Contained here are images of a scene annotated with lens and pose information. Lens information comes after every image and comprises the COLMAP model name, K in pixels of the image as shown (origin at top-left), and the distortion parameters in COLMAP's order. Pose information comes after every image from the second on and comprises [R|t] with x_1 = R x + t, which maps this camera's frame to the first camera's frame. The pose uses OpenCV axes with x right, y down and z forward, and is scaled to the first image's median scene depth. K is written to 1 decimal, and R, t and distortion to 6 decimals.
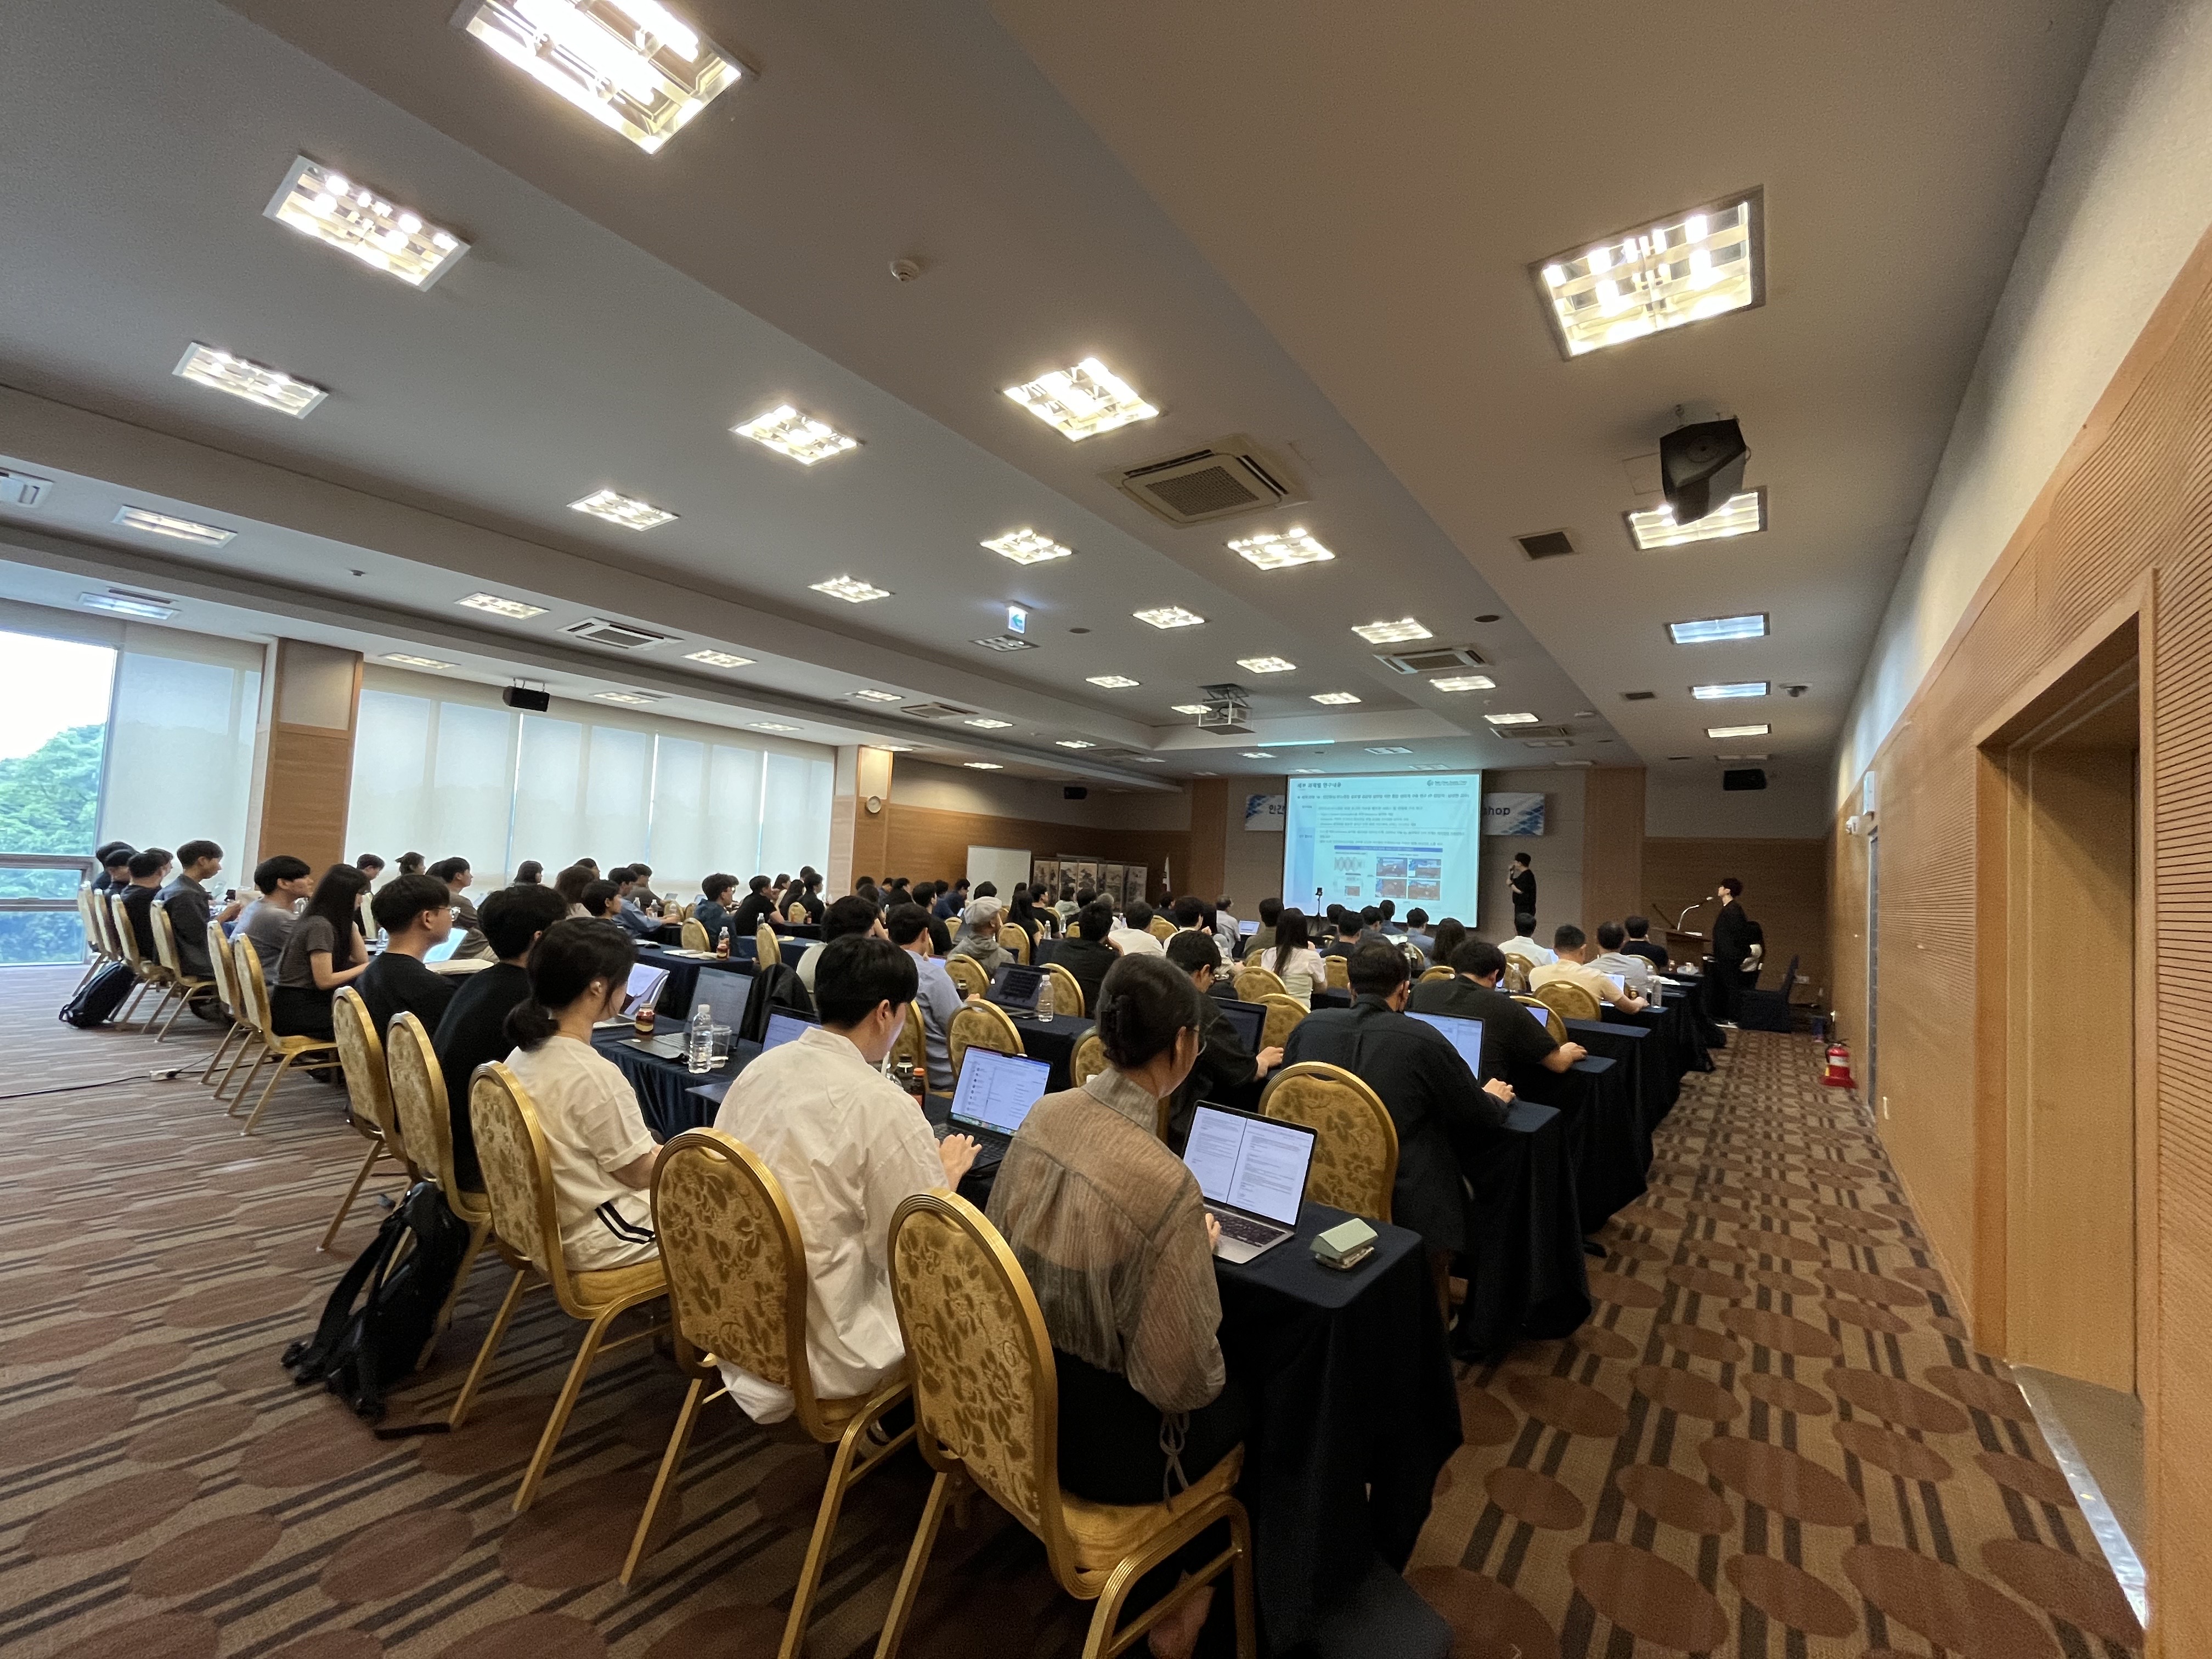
lens RADIAL K [[913.3, 0, 1097.2], [0, 913.3, 829.5], [0, 0, 1]] dist [0.000705, 0.000016]
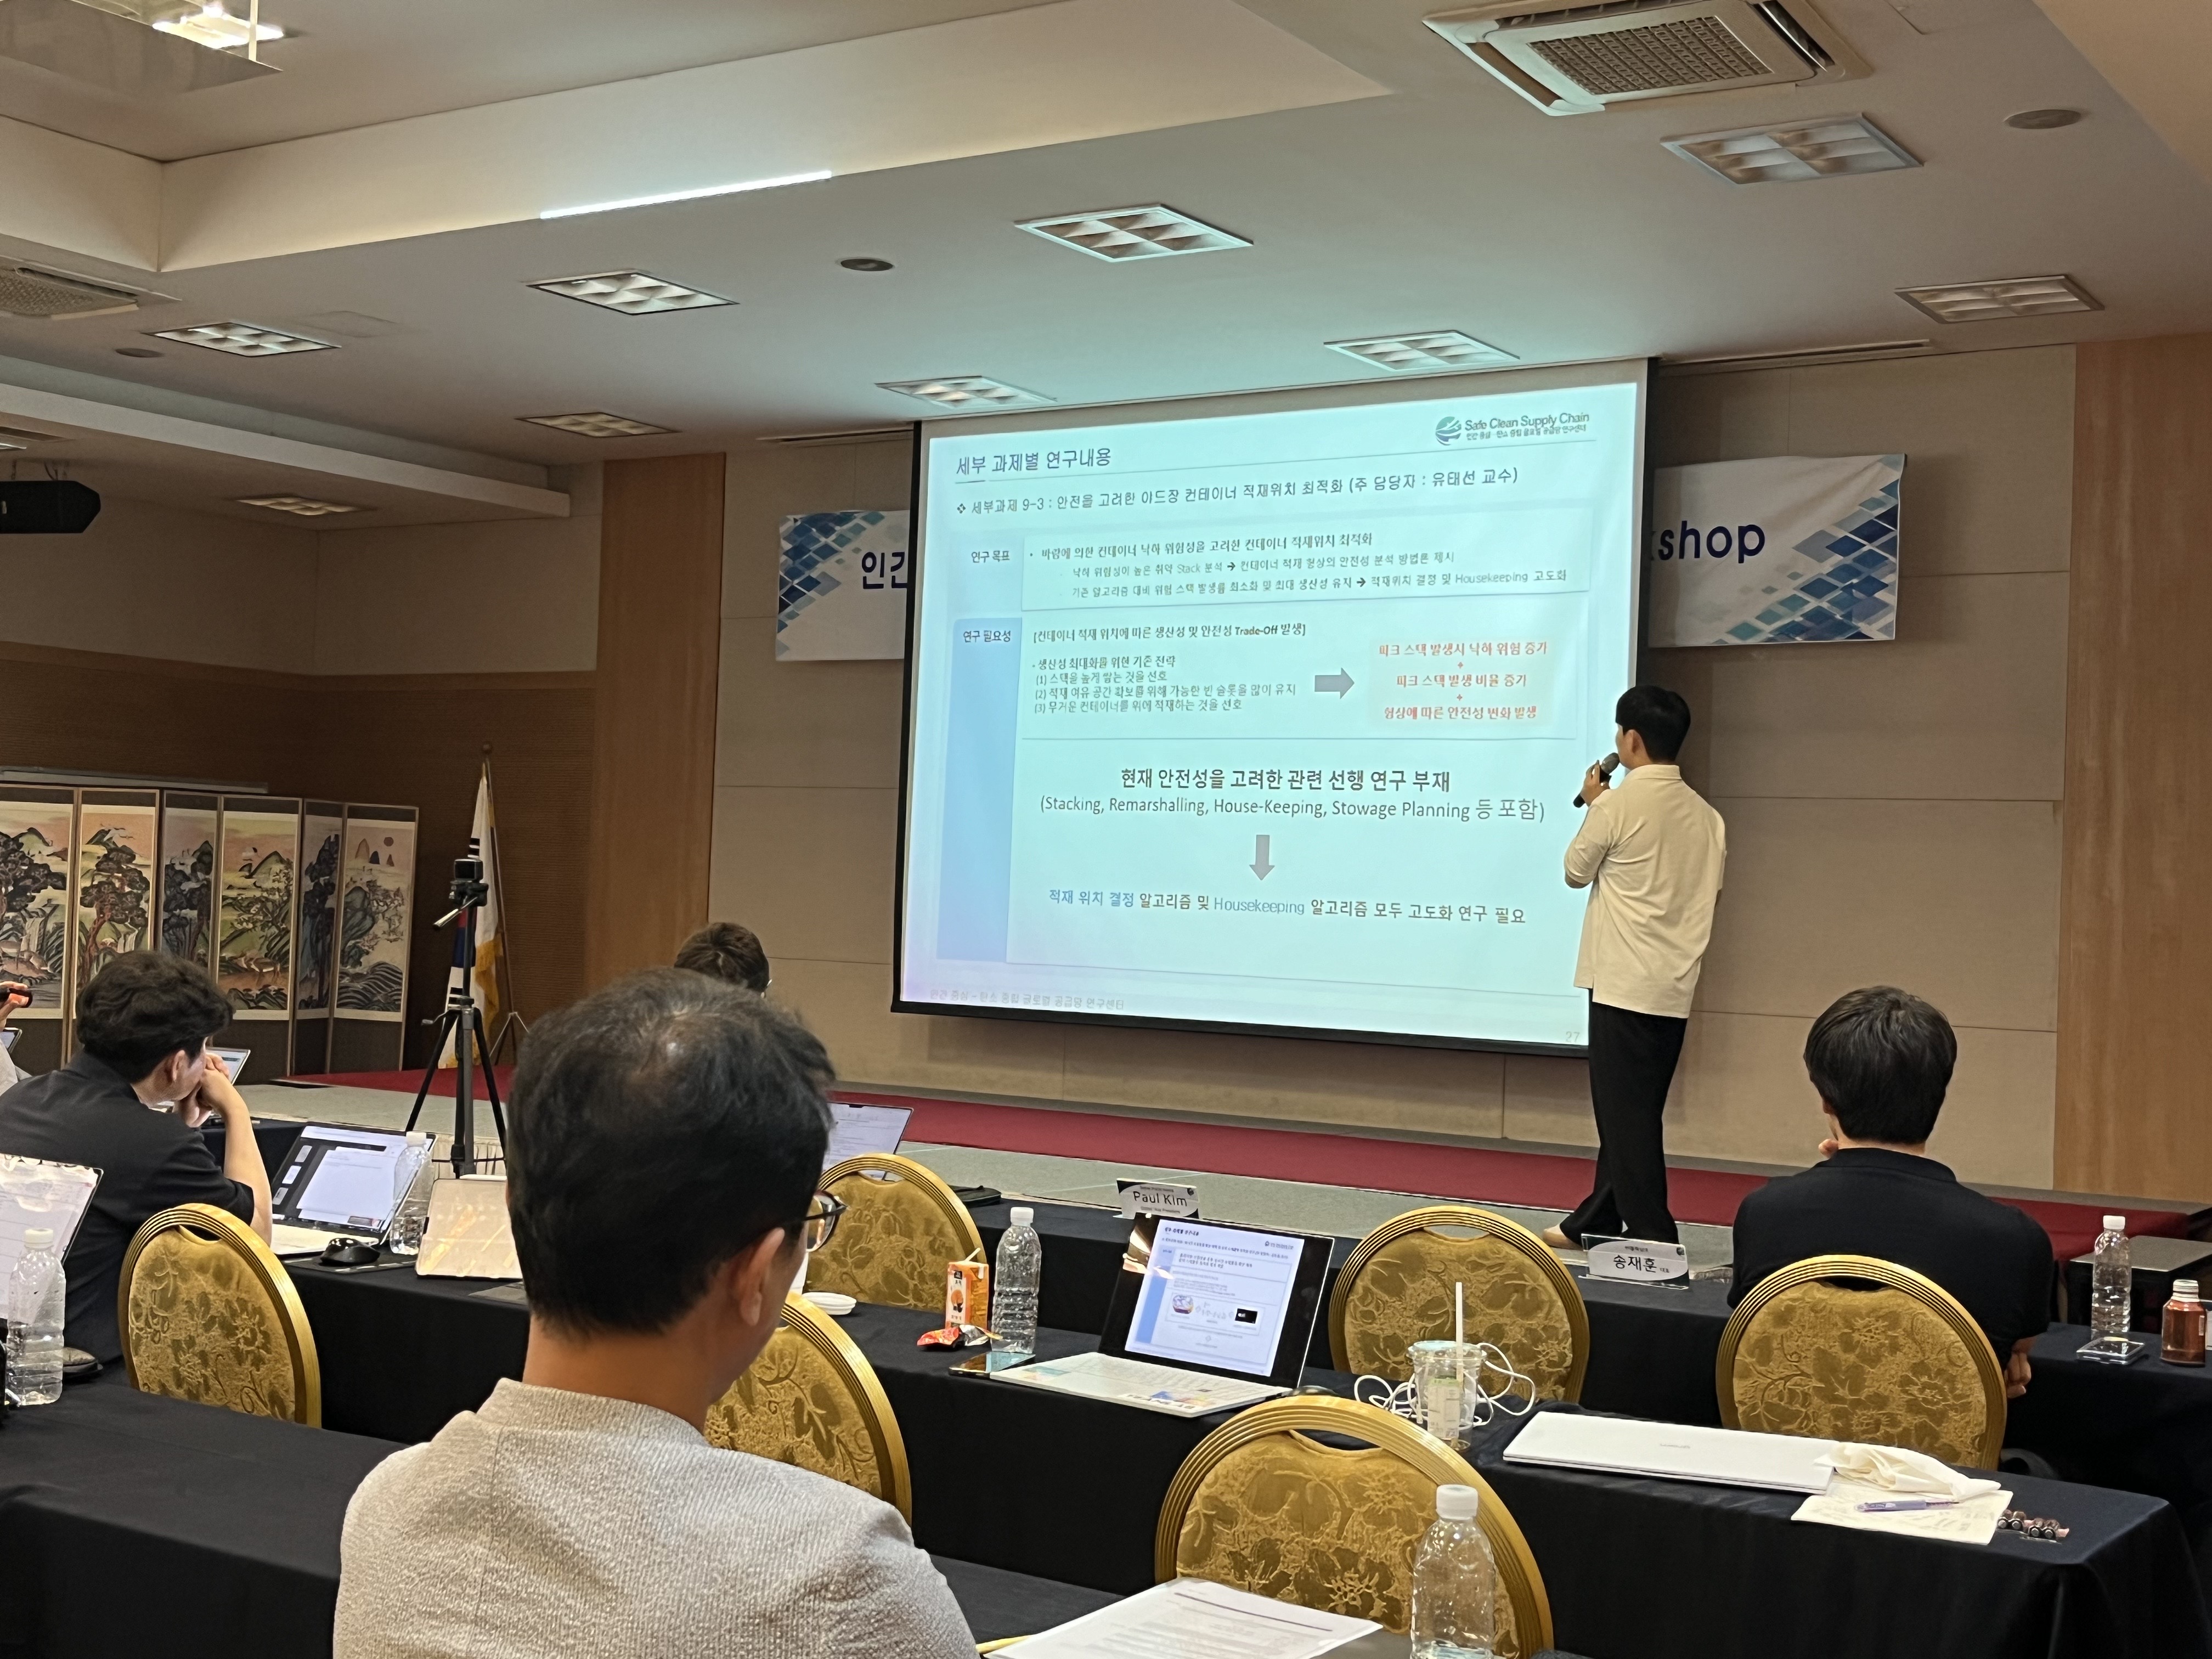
lens RADIAL K [[2742.6, 0, 1117.4], [0, 2742.6, 831.8], [0, 0, 1]] dist [0.146948, 0.000000]
pose [[0.996947, -0.013179, 0.076967, 0.202176], [0.011207, 0.999599, 0.025999, 0.029308], [-0.077279, -0.025057, 0.996695, 0.270228]]
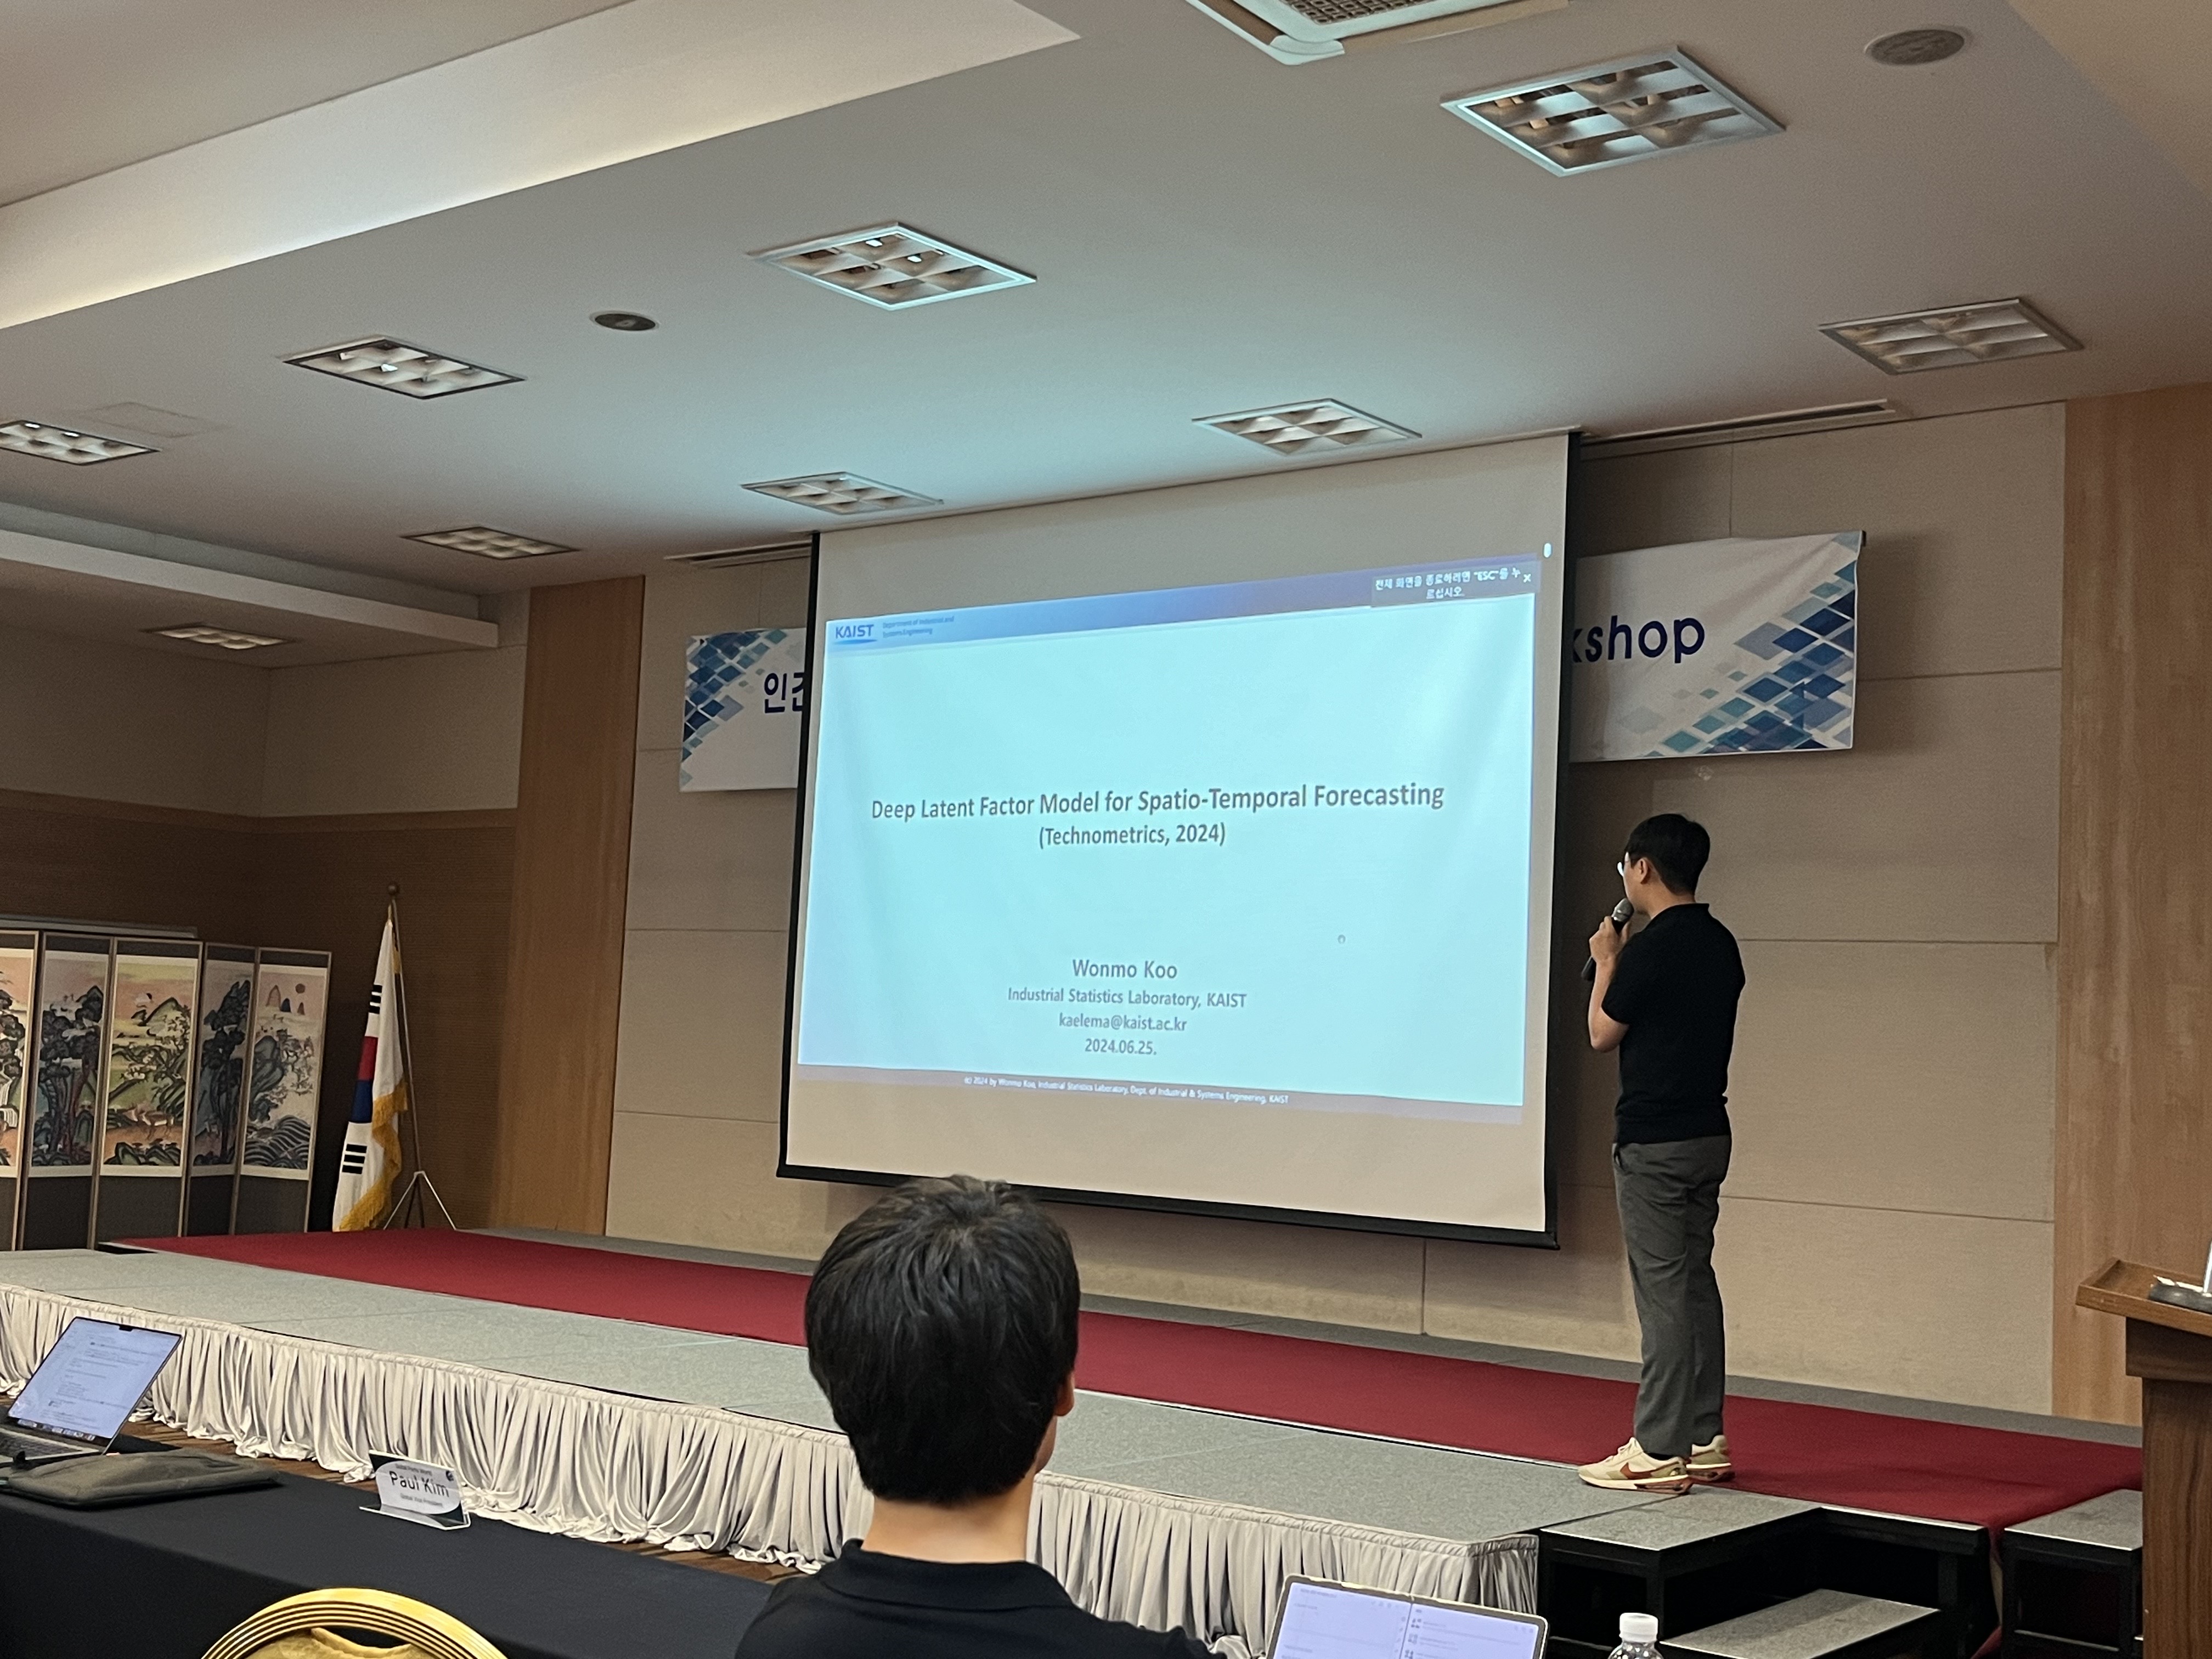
lens RADIAL K [[2562.1, 0, 1091.3], [0, 2562.1, 839.9], [0, 0, 1]] dist [0.095842, 0.000000]
pose [[0.999776, -0.008529, -0.019365, 0.285220], [0.007812, 0.999291, -0.036831, 0.037957], [0.019666, 0.036671, 0.999134, 0.381842]]
